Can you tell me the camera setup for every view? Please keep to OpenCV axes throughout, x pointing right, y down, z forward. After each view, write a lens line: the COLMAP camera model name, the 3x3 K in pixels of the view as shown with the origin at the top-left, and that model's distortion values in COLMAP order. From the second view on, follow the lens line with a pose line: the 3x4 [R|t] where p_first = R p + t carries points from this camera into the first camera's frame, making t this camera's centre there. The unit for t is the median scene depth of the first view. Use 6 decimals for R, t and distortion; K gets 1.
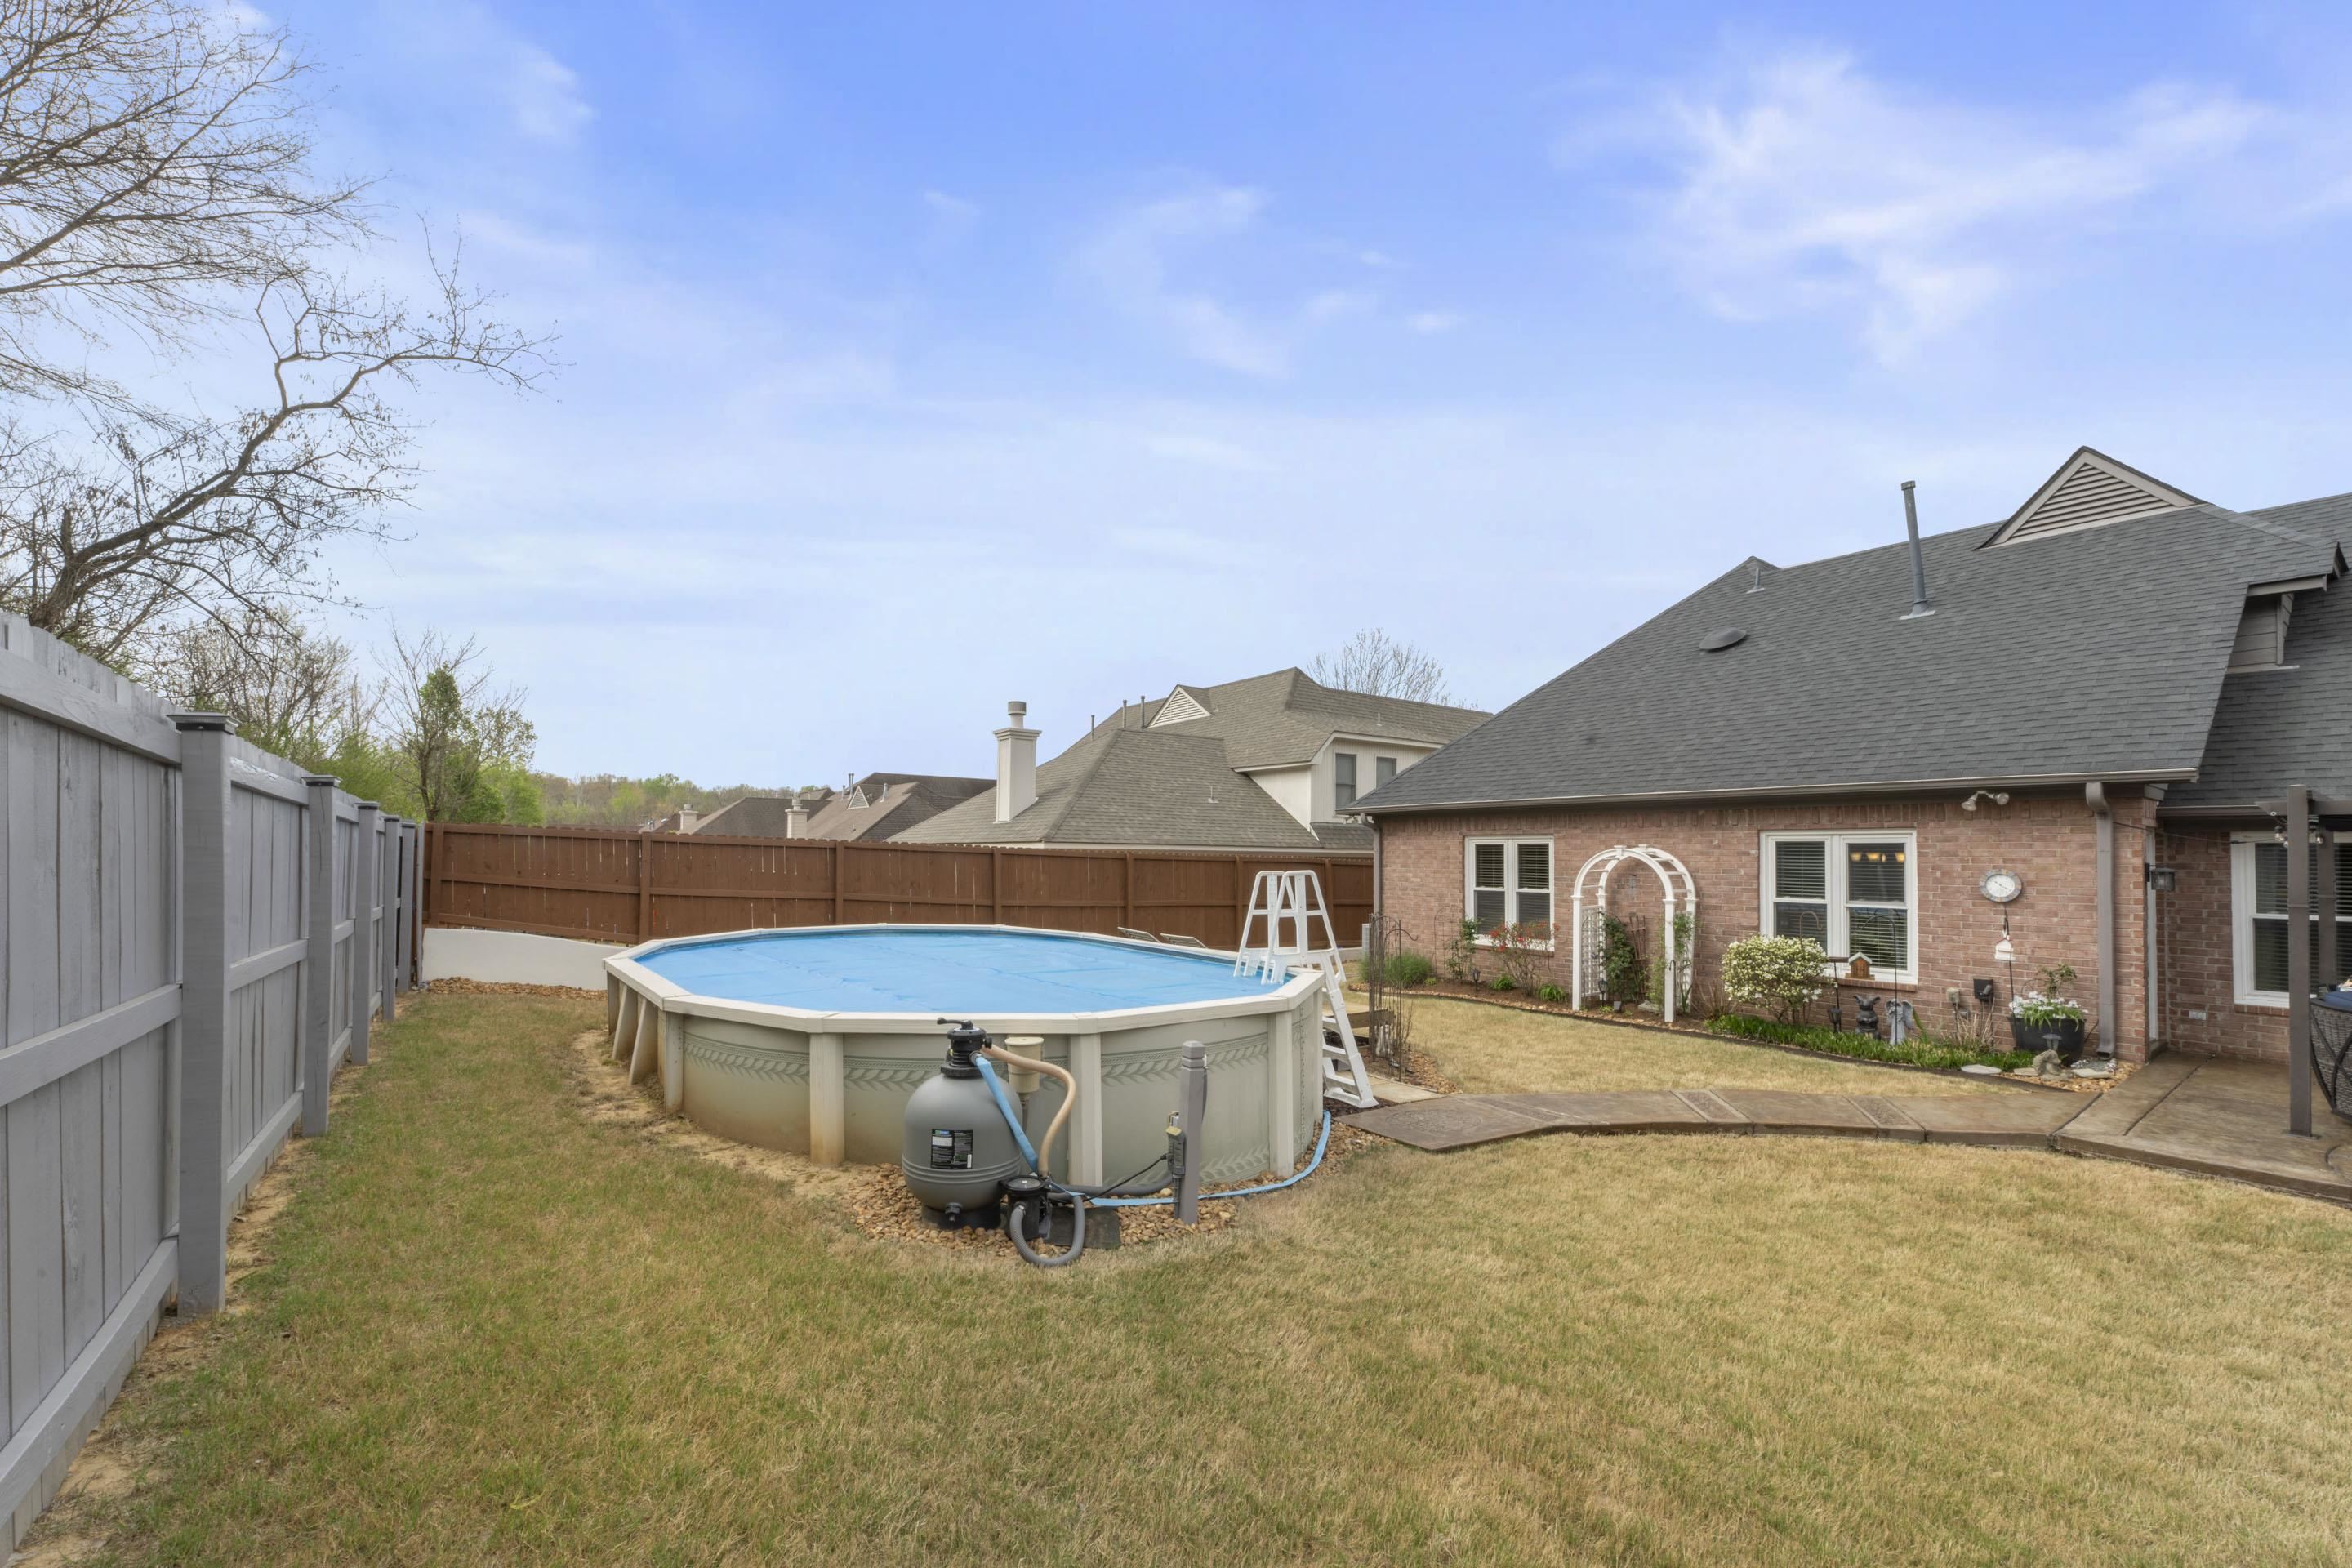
lens RADIAL K [[949.7, 0, 1139.9], [0, 949.7, 828.0], [0, 0, 1]] dist [-0.002371, -0.000035]
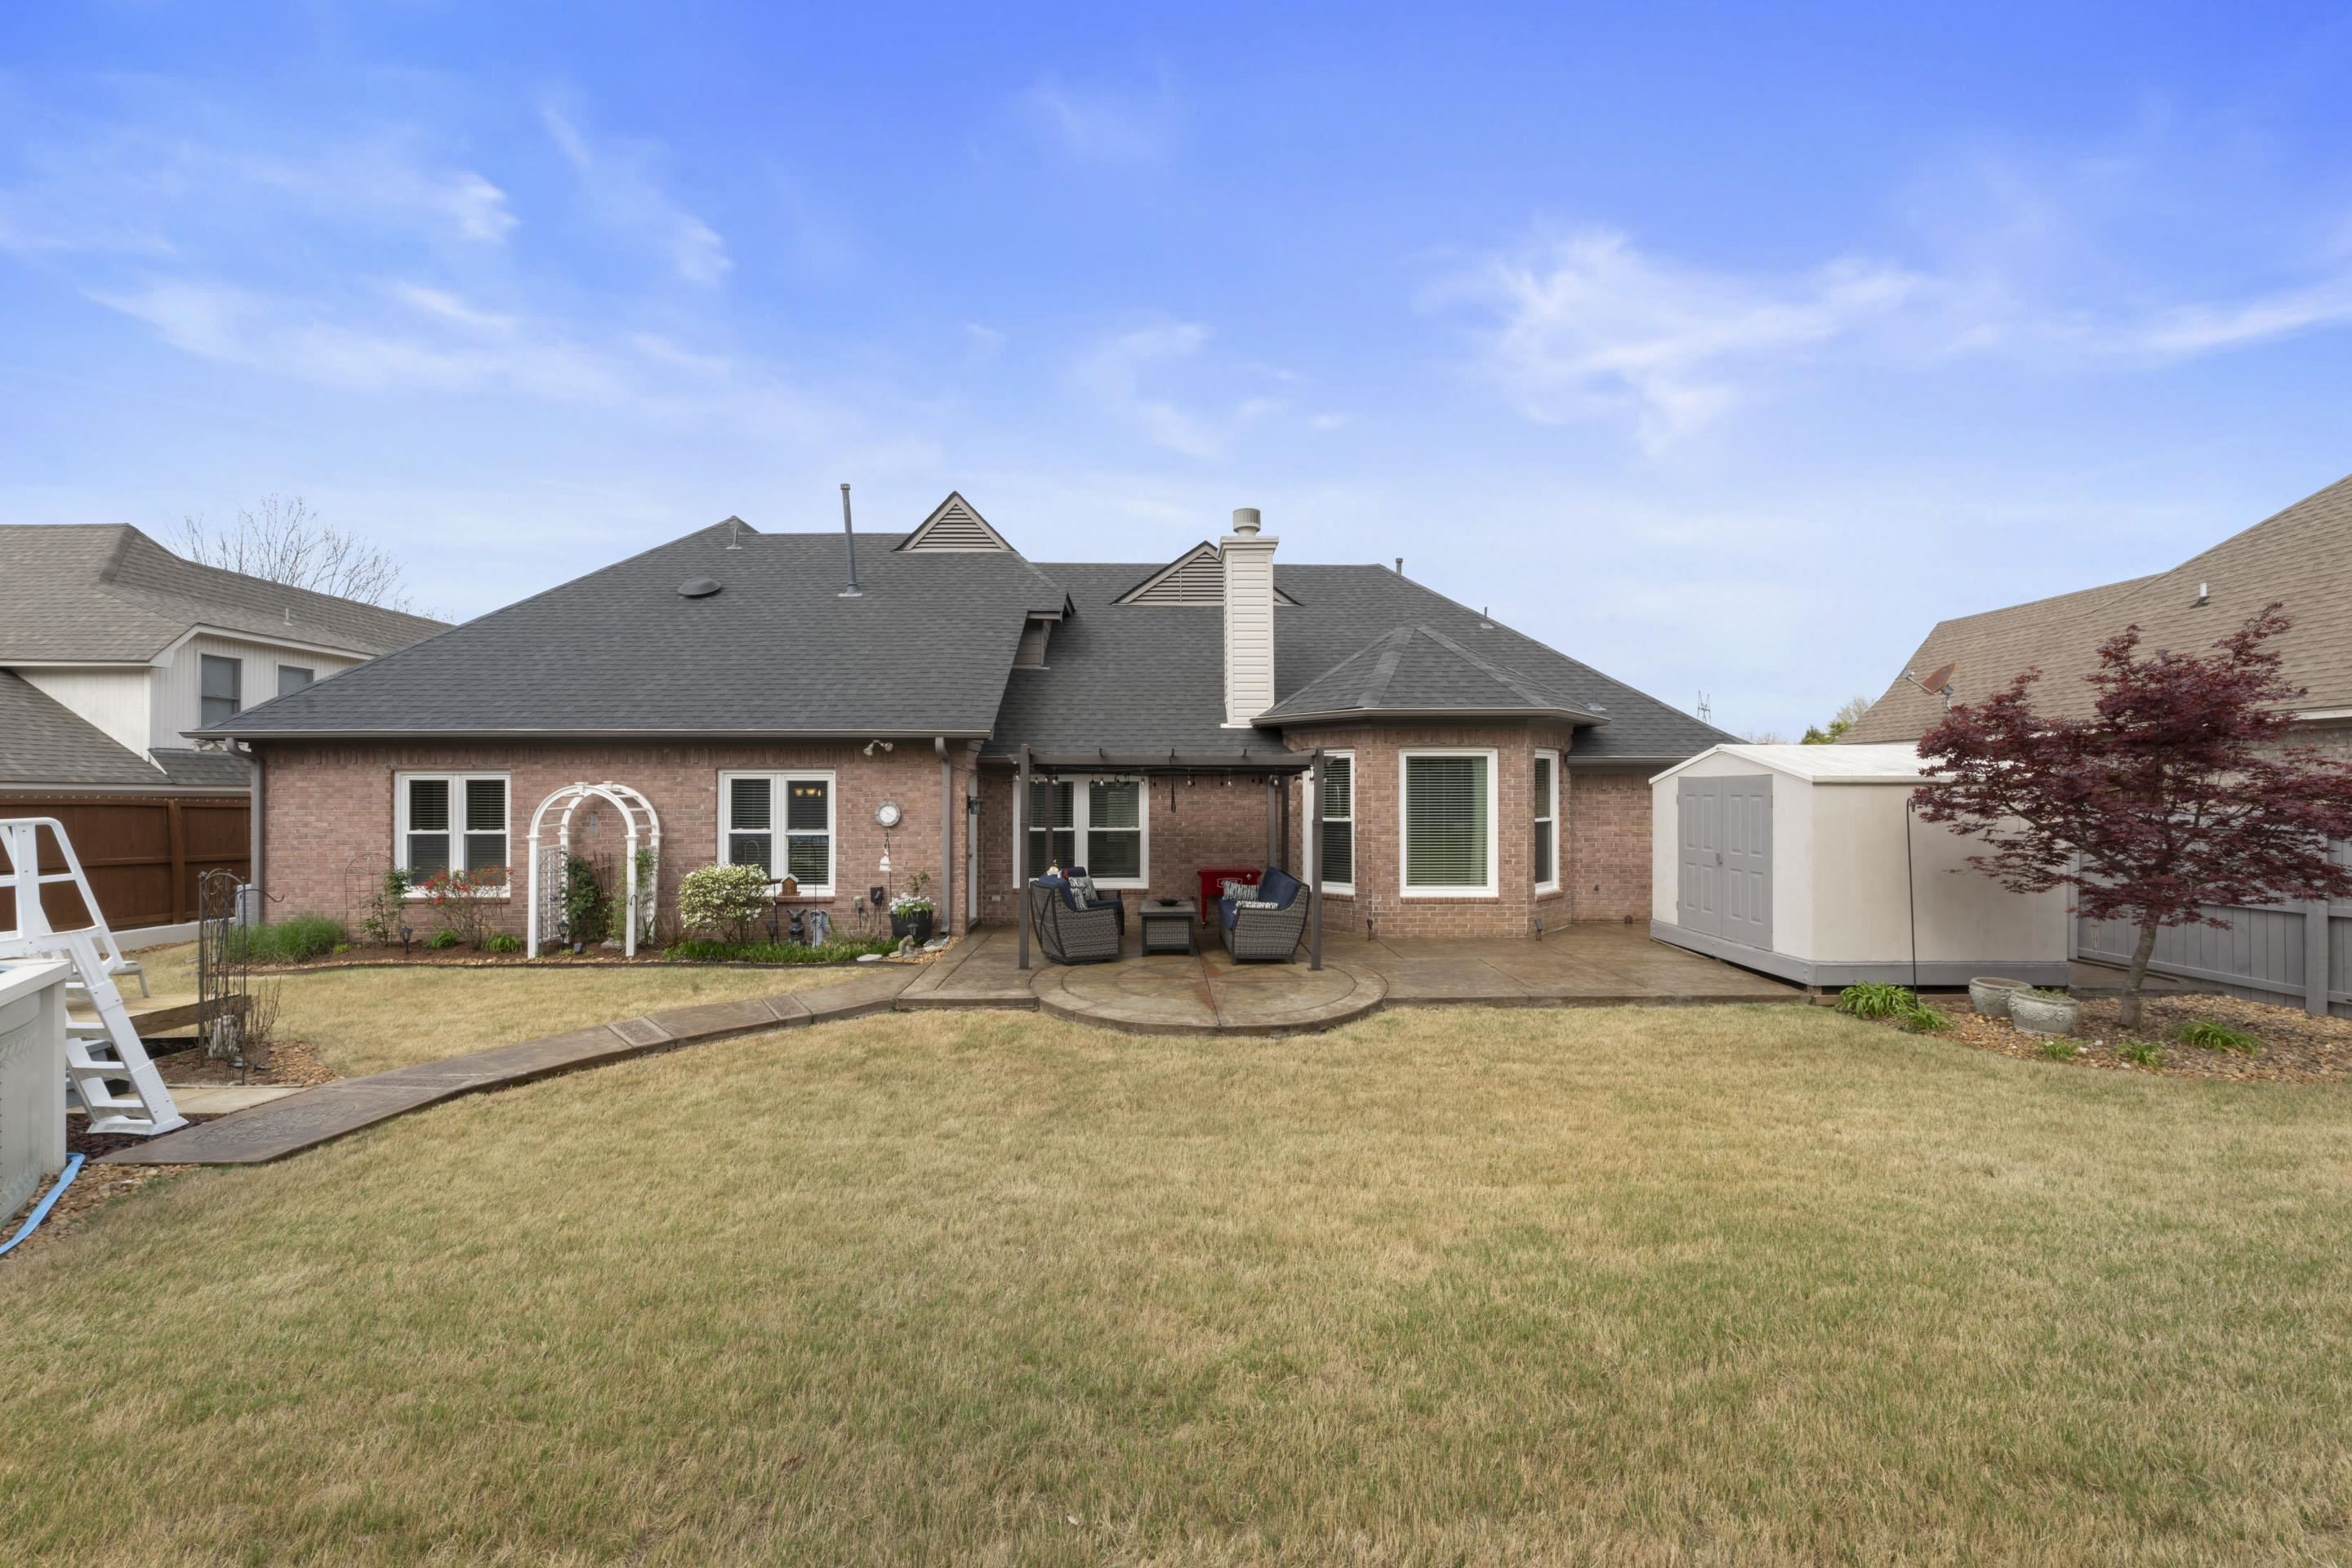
lens RADIAL K [[949.7, 0, 1172.9], [0, 949.7, 781.4], [0, 0, 1]] dist [-0.002371, -0.000035]
pose [[0.563331, 0.003108, 0.826226, 0.048813], [-0.018347, 0.999793, 0.008748, -0.001960], [-0.826028, -0.020086, 0.563271, -0.049975]]
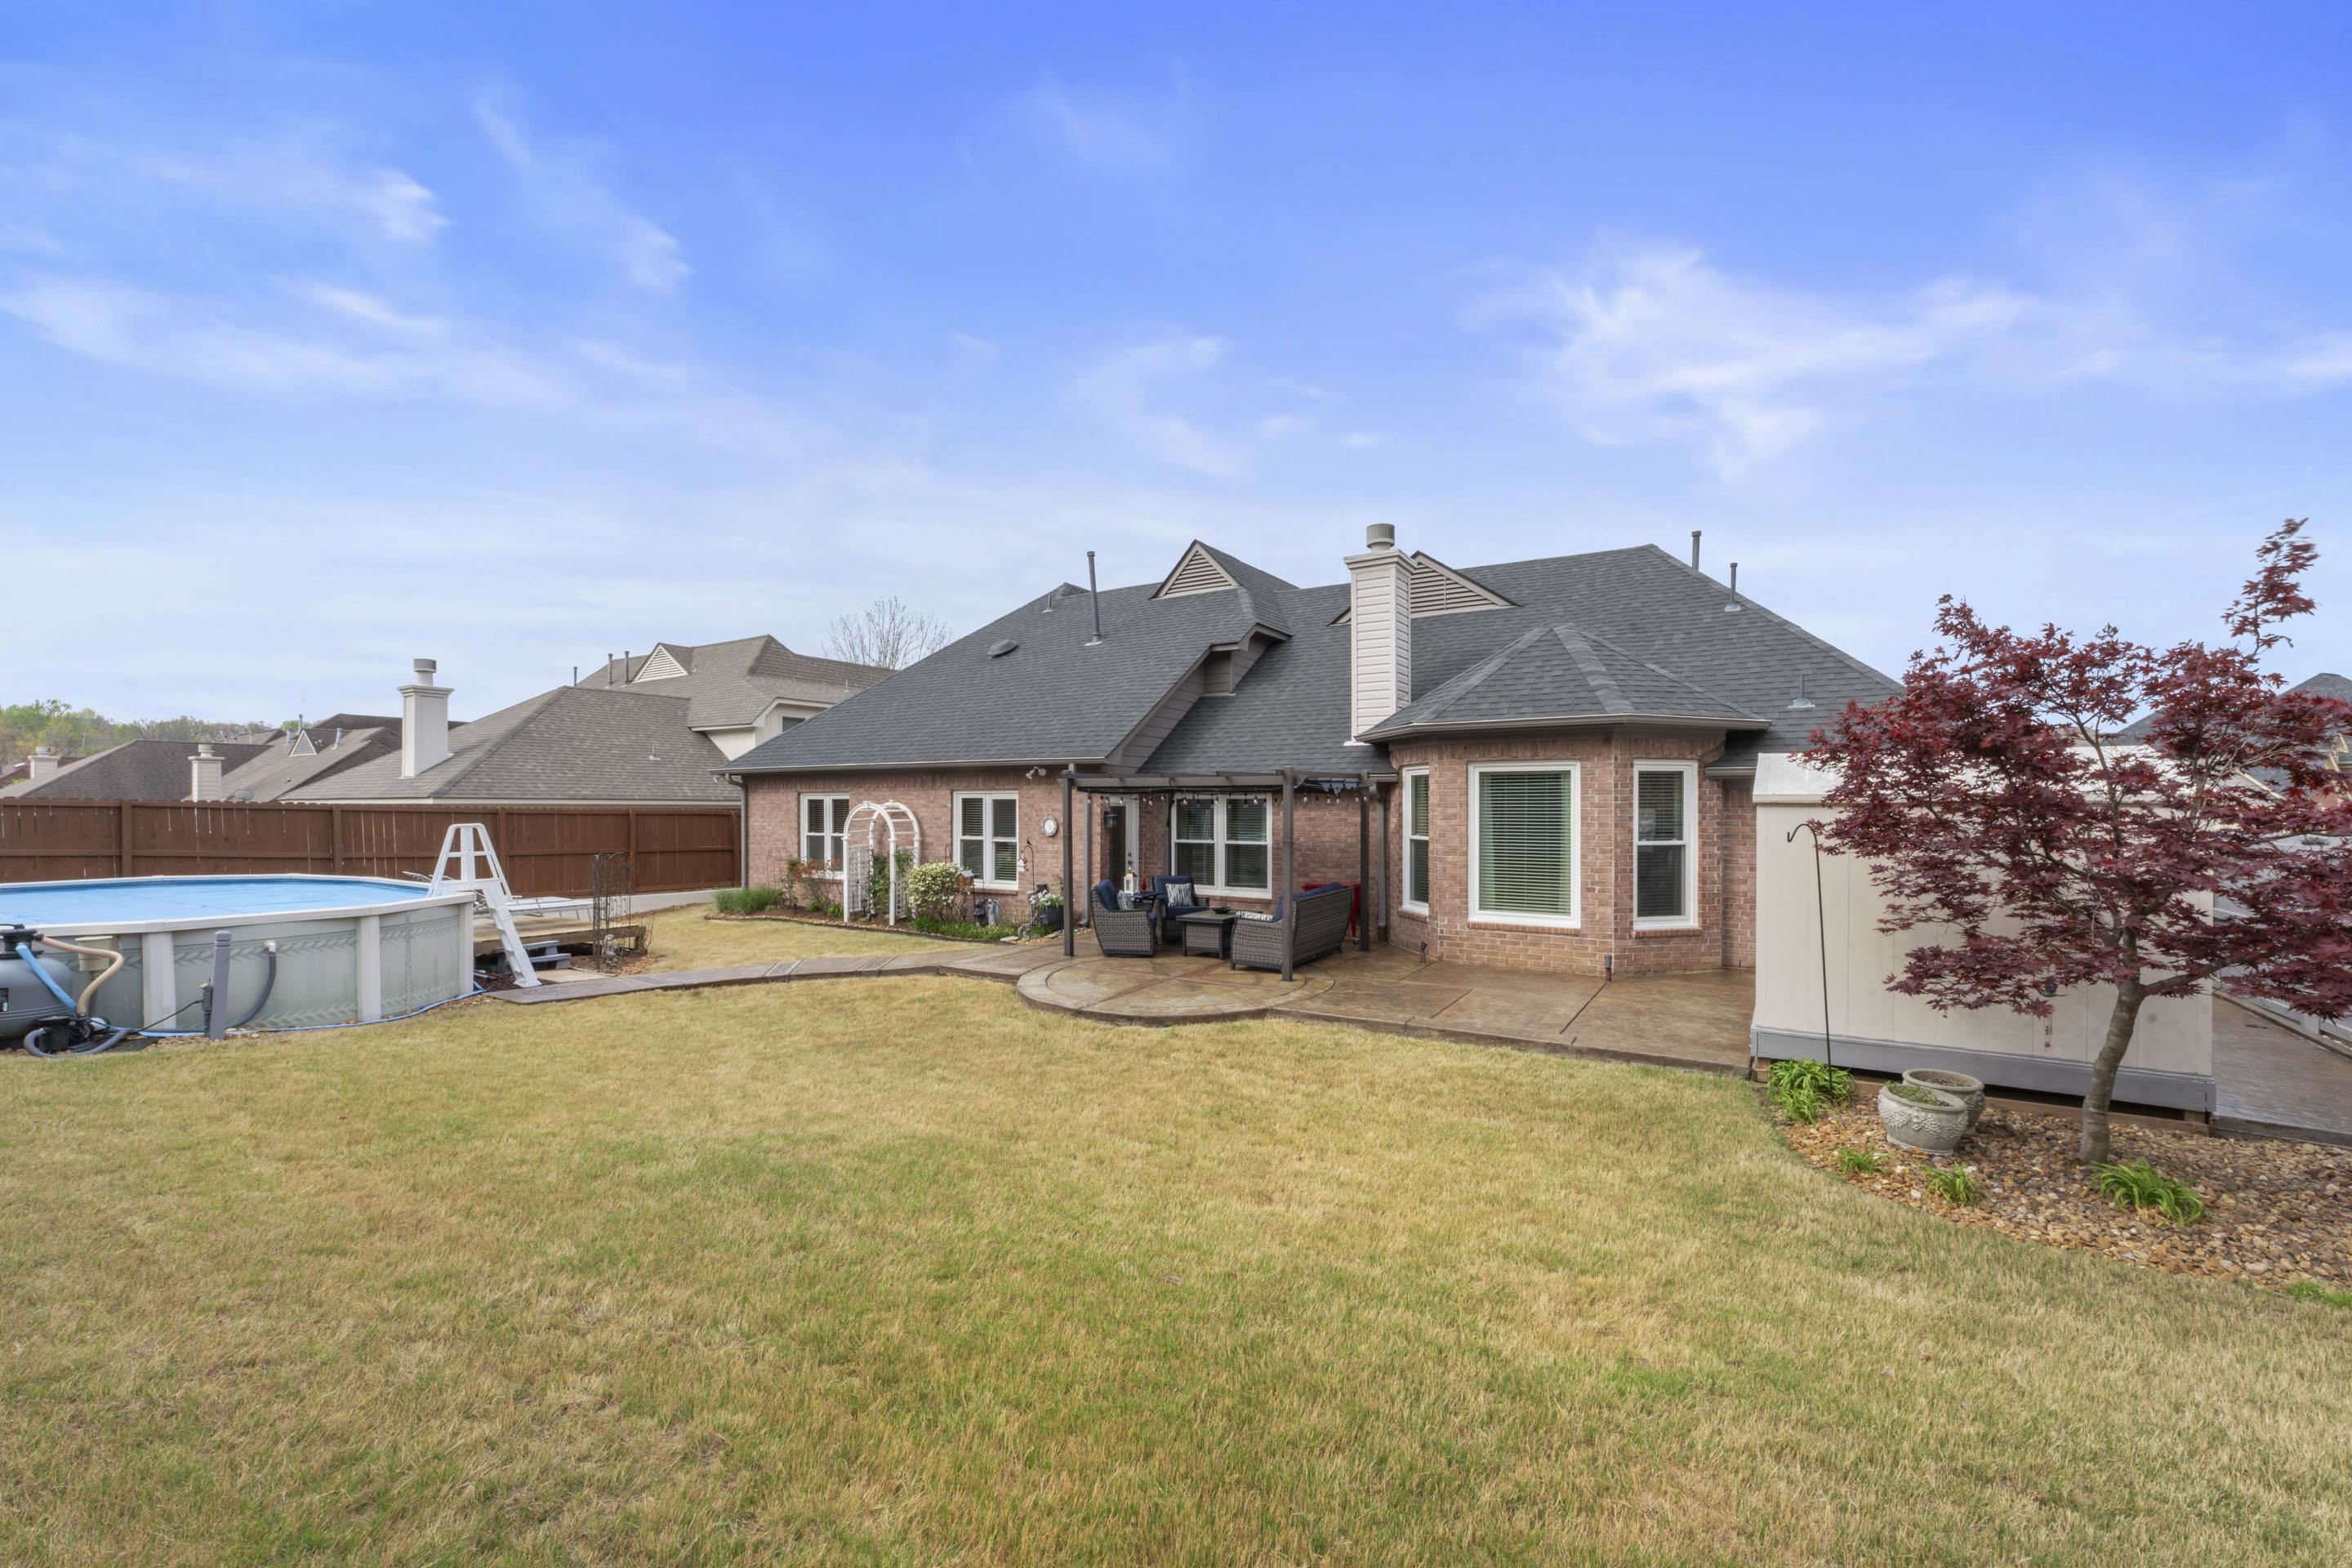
lens RADIAL K [[949.7, 0, 1152.4], [0, 949.7, 801.8], [0, 0, 1]] dist [-0.002371, -0.000035]
pose [[0.922536, -0.005832, 0.385867, 0.394356], [-0.004524, 0.999654, 0.025925, -0.019793], [-0.385884, -0.025662, 0.922190, -0.484009]]
